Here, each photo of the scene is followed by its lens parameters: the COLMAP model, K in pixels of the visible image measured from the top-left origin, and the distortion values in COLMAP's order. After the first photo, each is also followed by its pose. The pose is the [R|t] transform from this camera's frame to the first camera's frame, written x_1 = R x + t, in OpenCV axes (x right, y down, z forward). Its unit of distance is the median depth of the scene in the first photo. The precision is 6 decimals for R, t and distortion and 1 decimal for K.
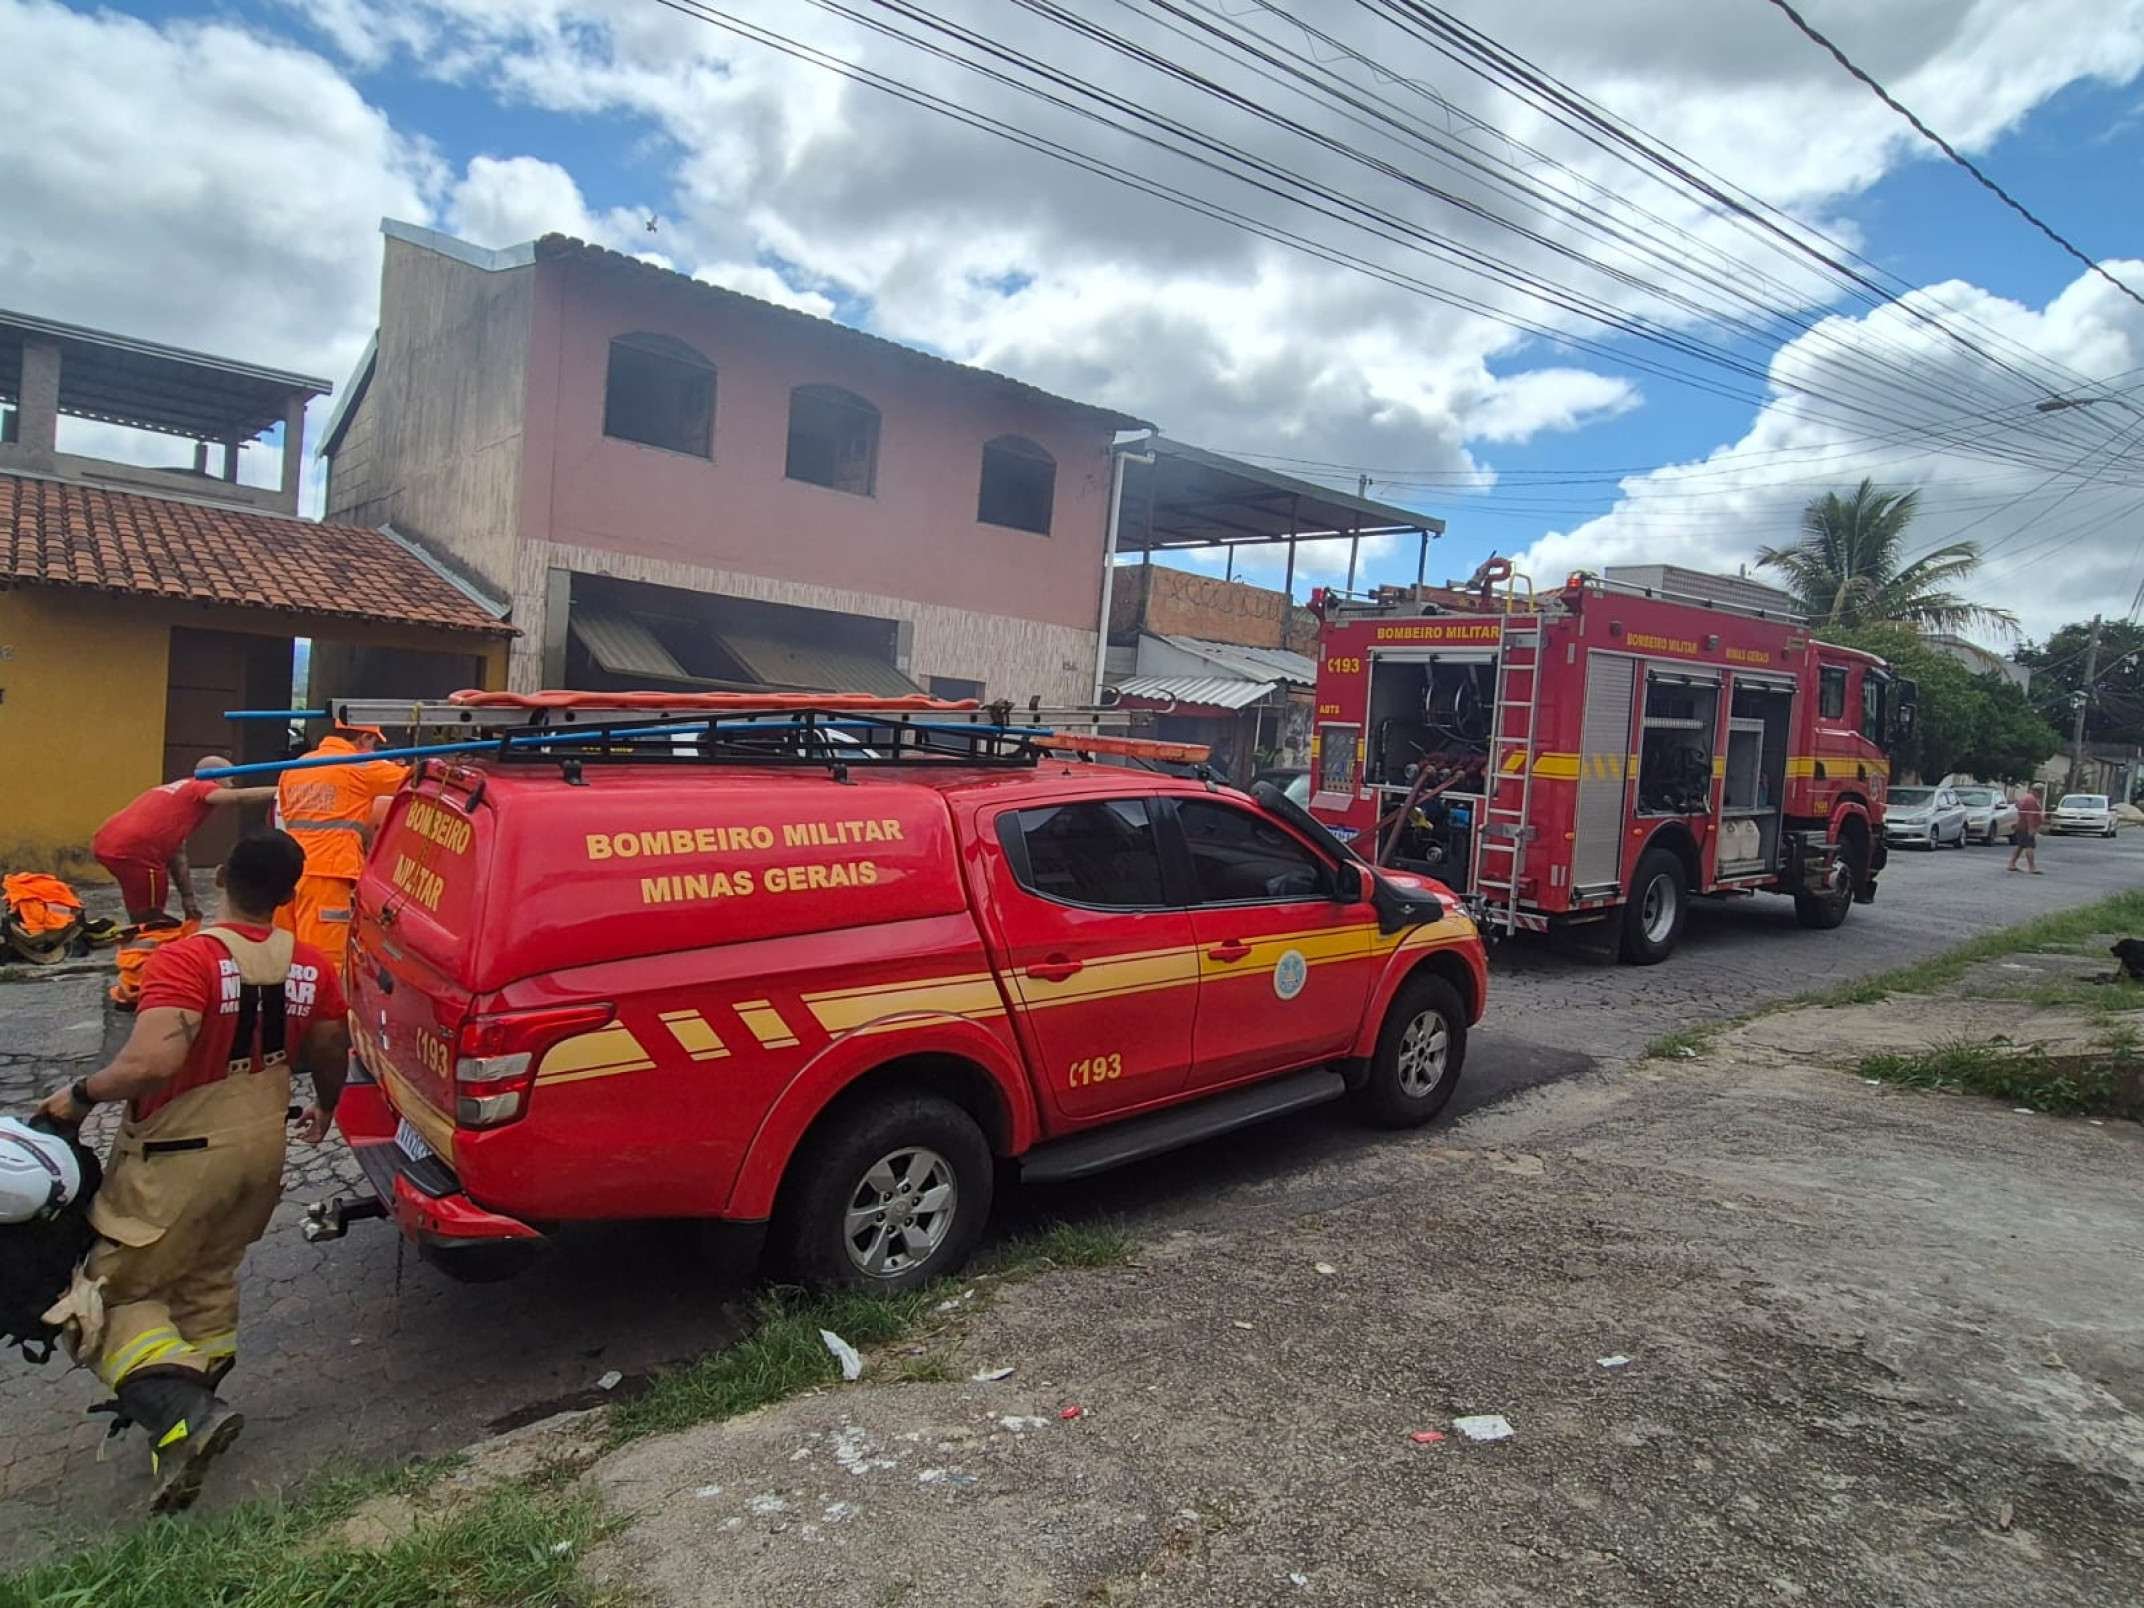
lens RADIAL K [[1181.1, 0, 1072.0], [0, 1181.1, 804.0], [0, 0, 1]] dist [0.000289, 0.000213]
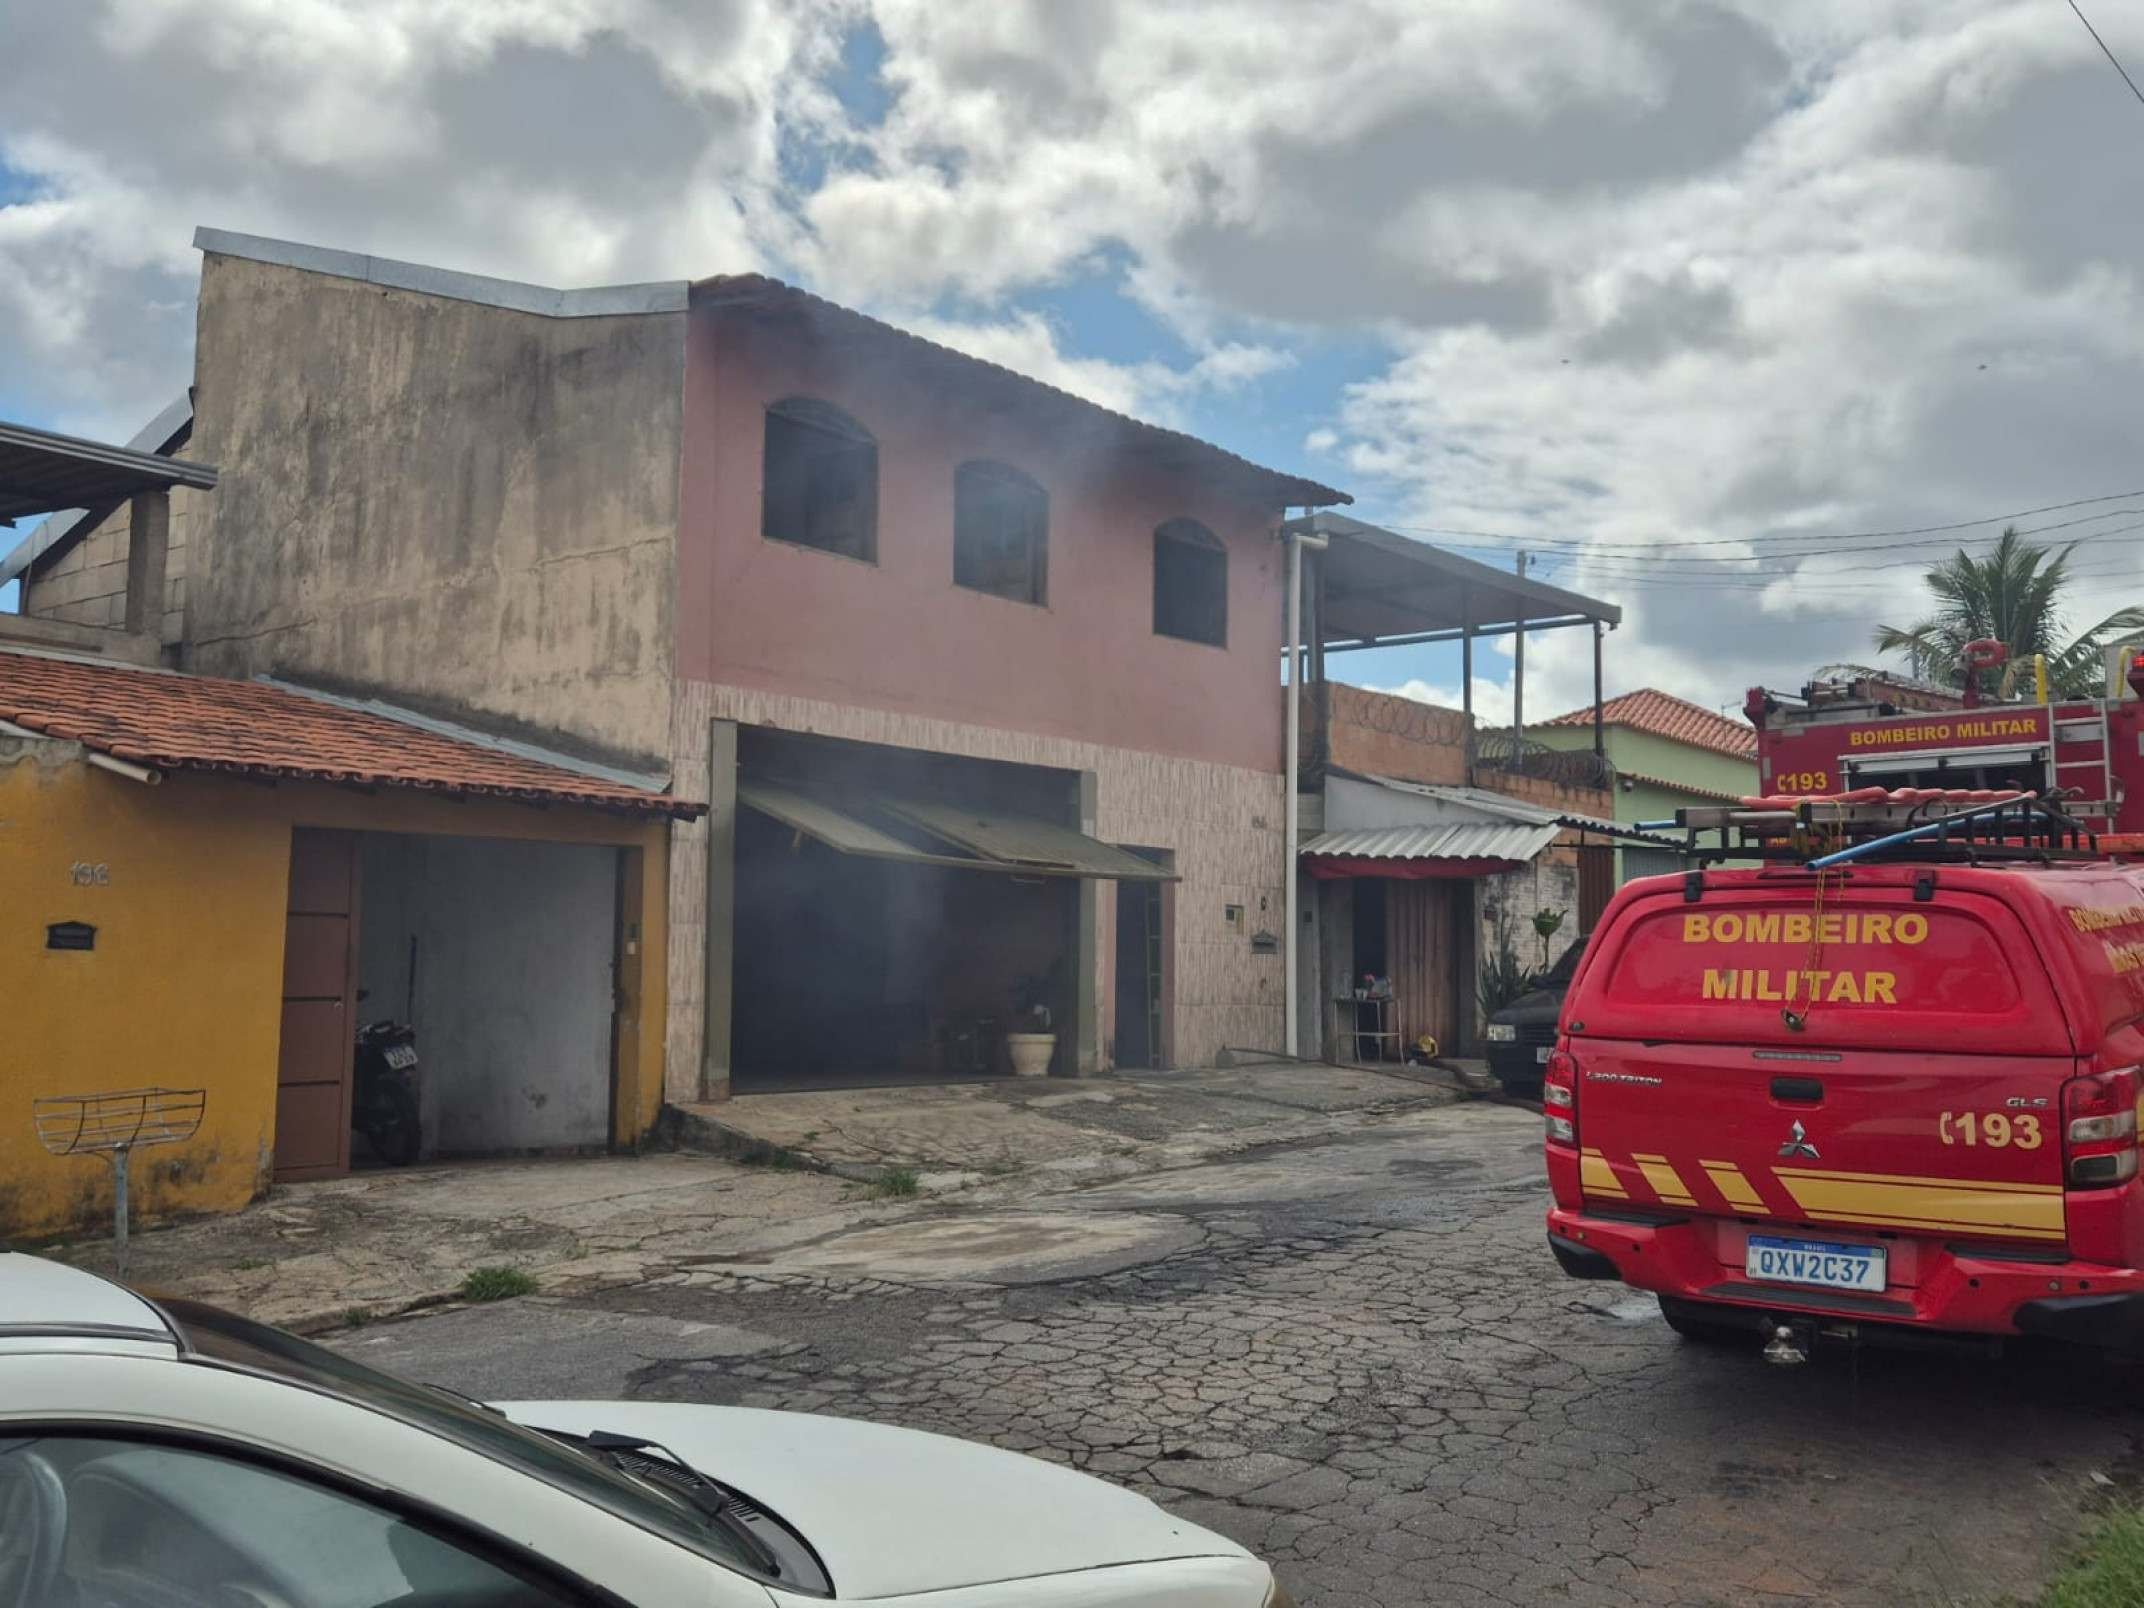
lens RADIAL K [[1859.6, 0, 1109.7], [0, 1859.6, 809.2], [0, 0, 1]] dist [0.059941, -0.002783]
pose [[0.978182, -0.062781, 0.198035, -0.391604], [0.089846, 0.987331, -0.130788, 0.020314], [-0.187315, 0.145728, 0.971430, -0.116279]]
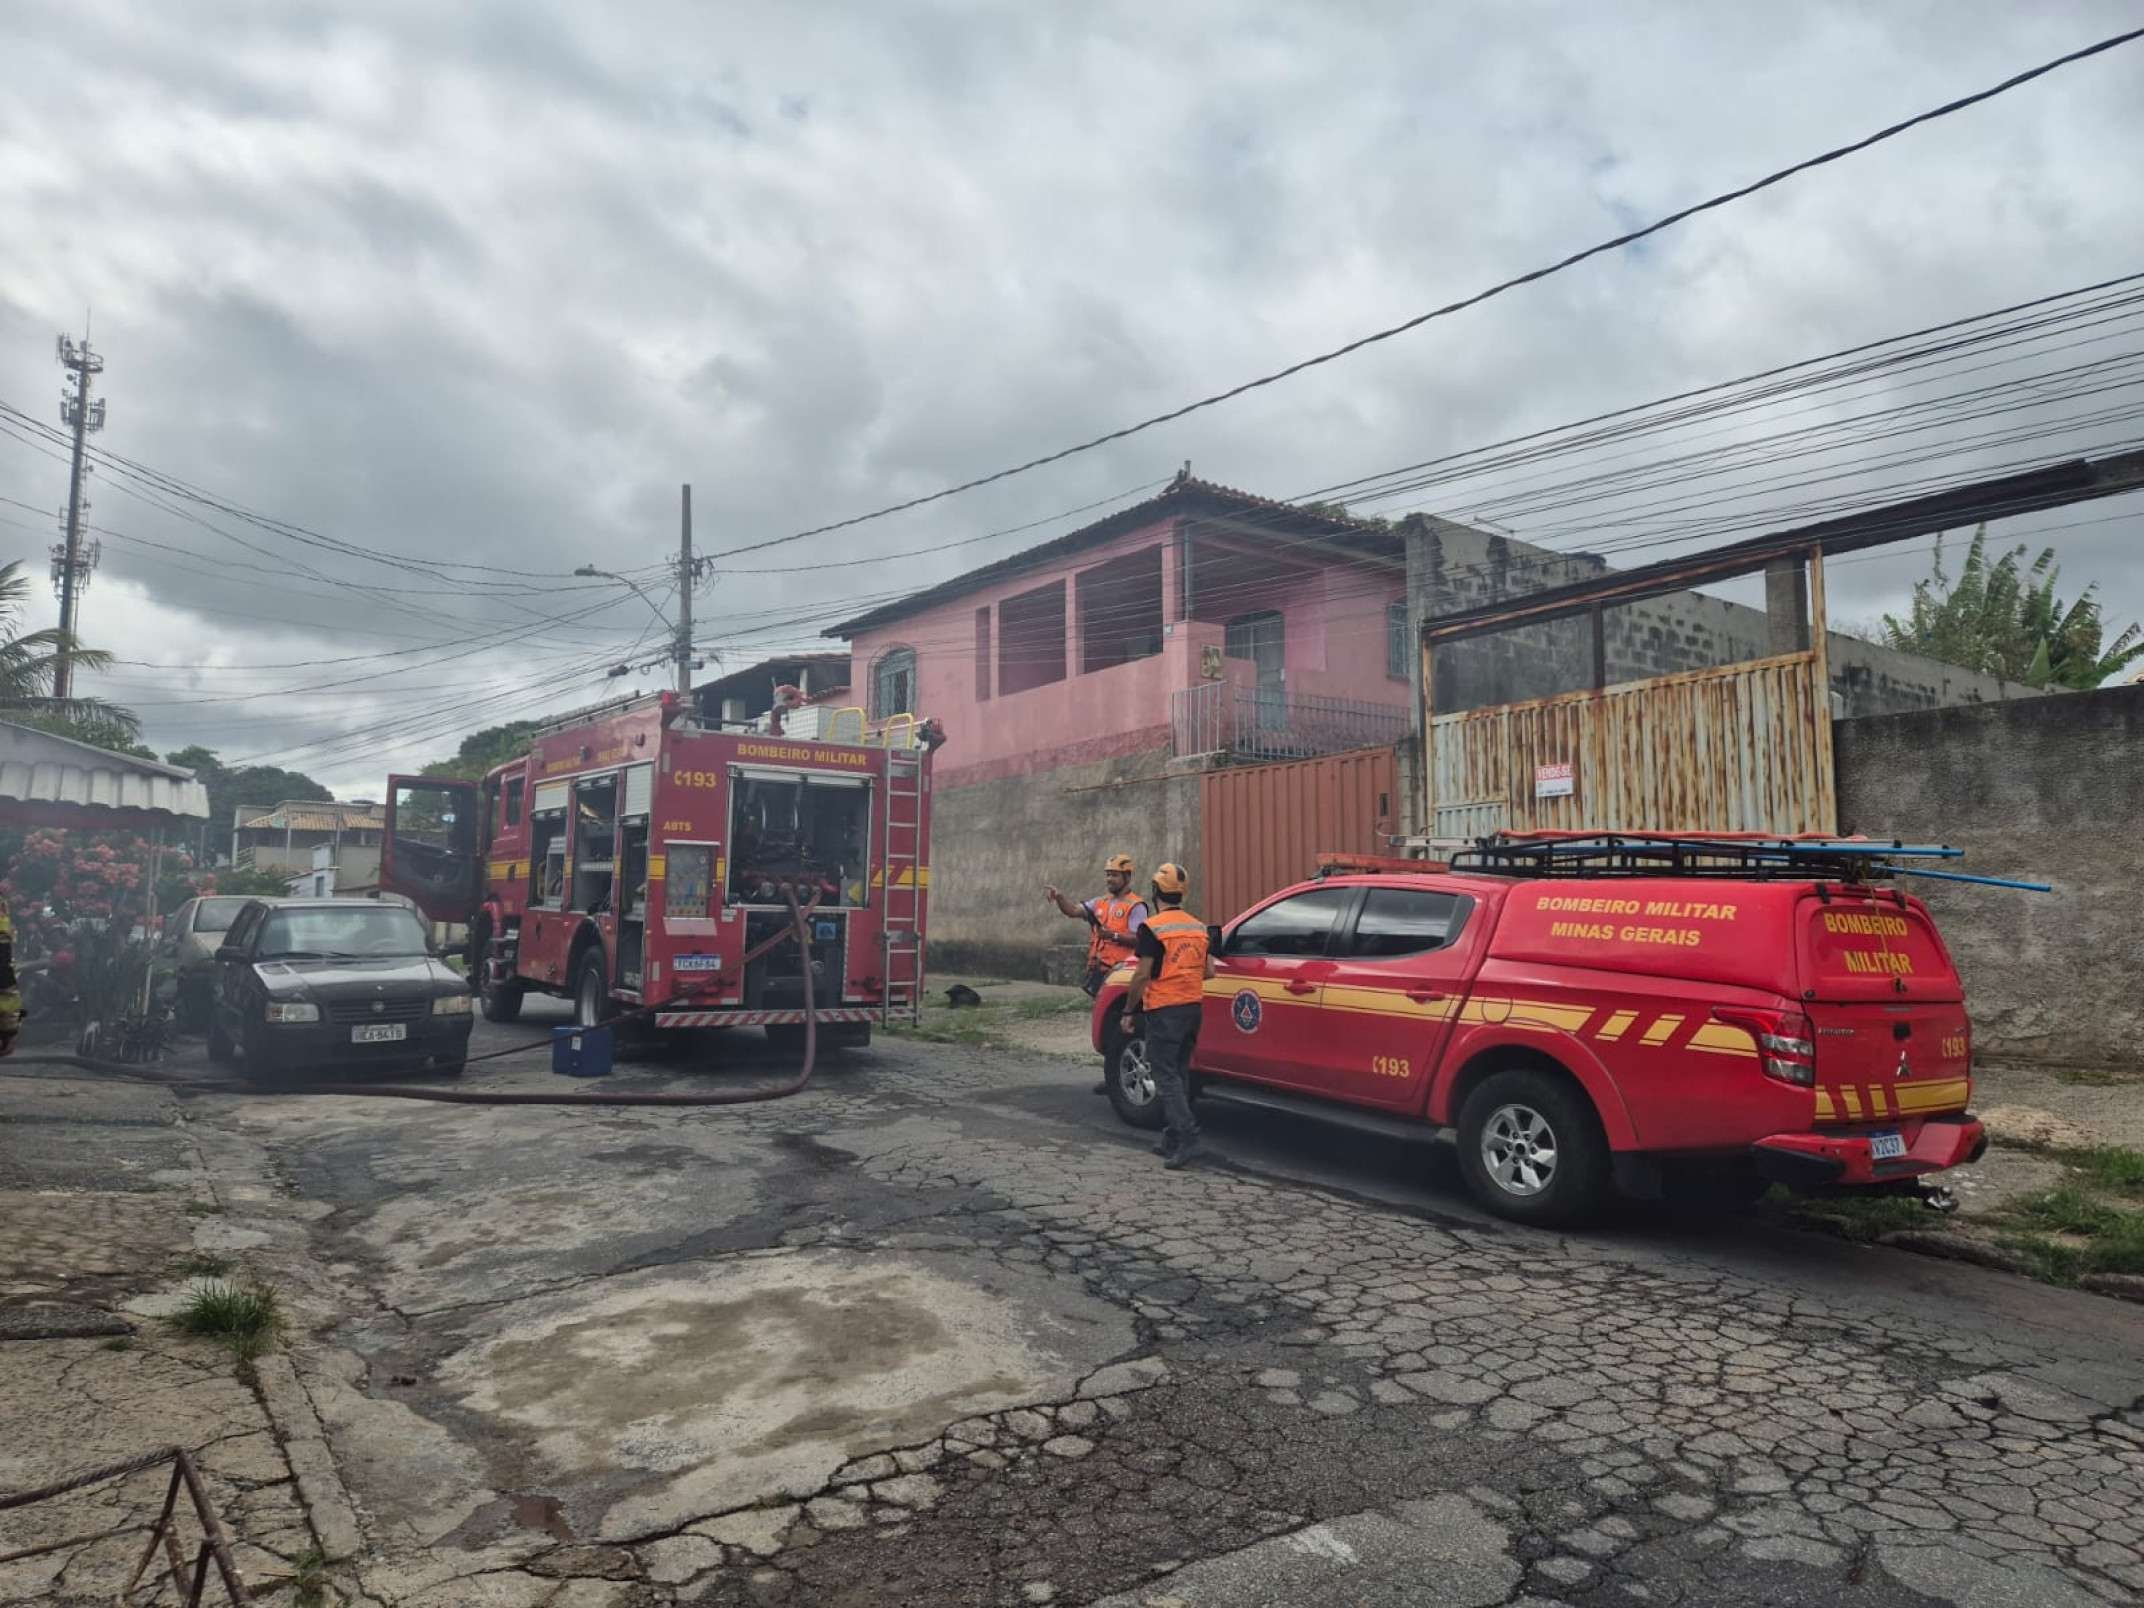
lens RADIAL K [[1356.1, 0, 1048.5], [0, 1356.1, 916.1], [0, 0, 1]] dist [-0.000169, -0.003330]
pose [[0.079225, -0.062866, 0.994873, -0.654888], [0.063477, 0.996302, 0.057901, -0.044476], [-0.994834, 0.058565, 0.082922, 0.525086]]
